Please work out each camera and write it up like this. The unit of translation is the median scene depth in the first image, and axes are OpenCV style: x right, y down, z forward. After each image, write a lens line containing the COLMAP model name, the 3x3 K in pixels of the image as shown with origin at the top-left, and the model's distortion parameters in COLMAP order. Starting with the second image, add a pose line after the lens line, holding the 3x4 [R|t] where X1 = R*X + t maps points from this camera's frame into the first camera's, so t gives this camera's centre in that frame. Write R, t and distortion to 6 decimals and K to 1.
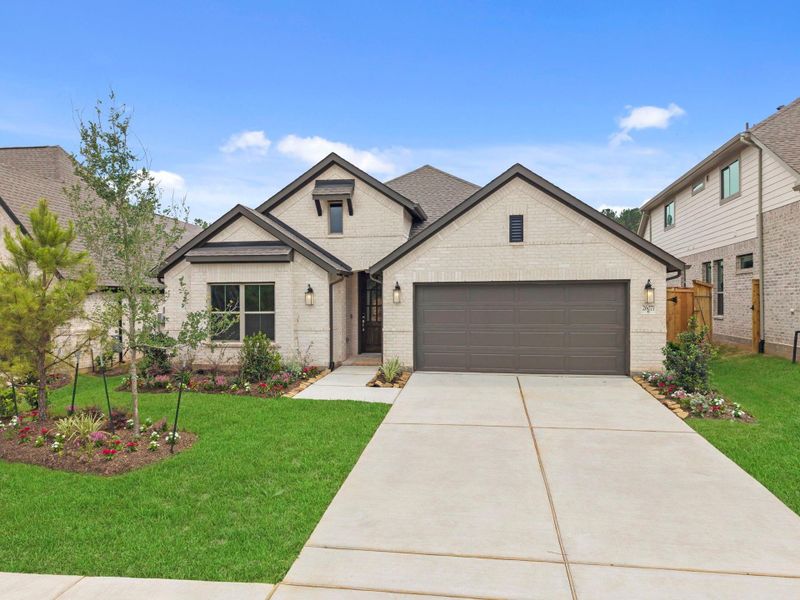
lens RADIAL K [[614.6, 0, 400.0], [0, 614.6, 300.0], [0, 0, 1]] dist [0.002120, -0.004169]
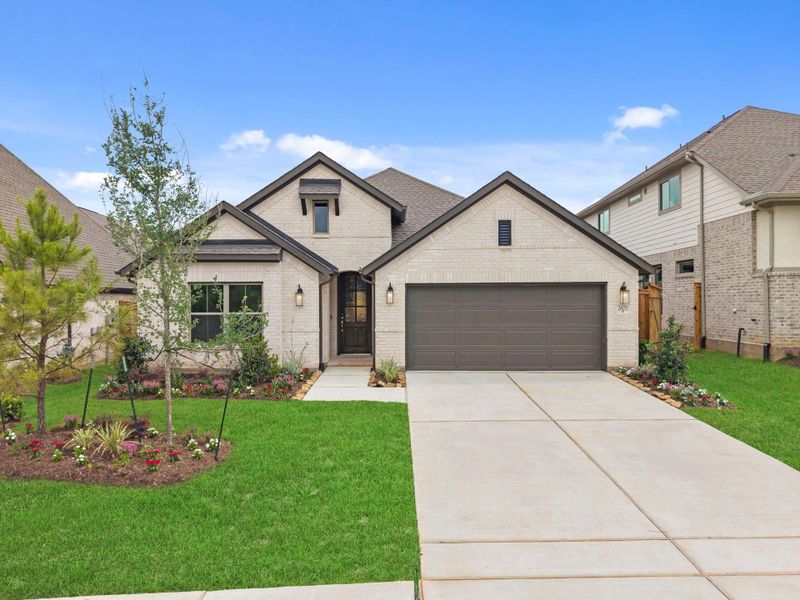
lens RADIAL K [[614.6, 0, 400.0], [0, 614.6, 300.0], [0, 0, 1]] dist [0.002120, -0.004169]
pose [[0.981238, 0.001475, 0.192796, -0.186742], [-0.001357, 0.999999, -0.000744, -0.000342], [-0.192797, 0.000468, 0.981239, 0.004029]]
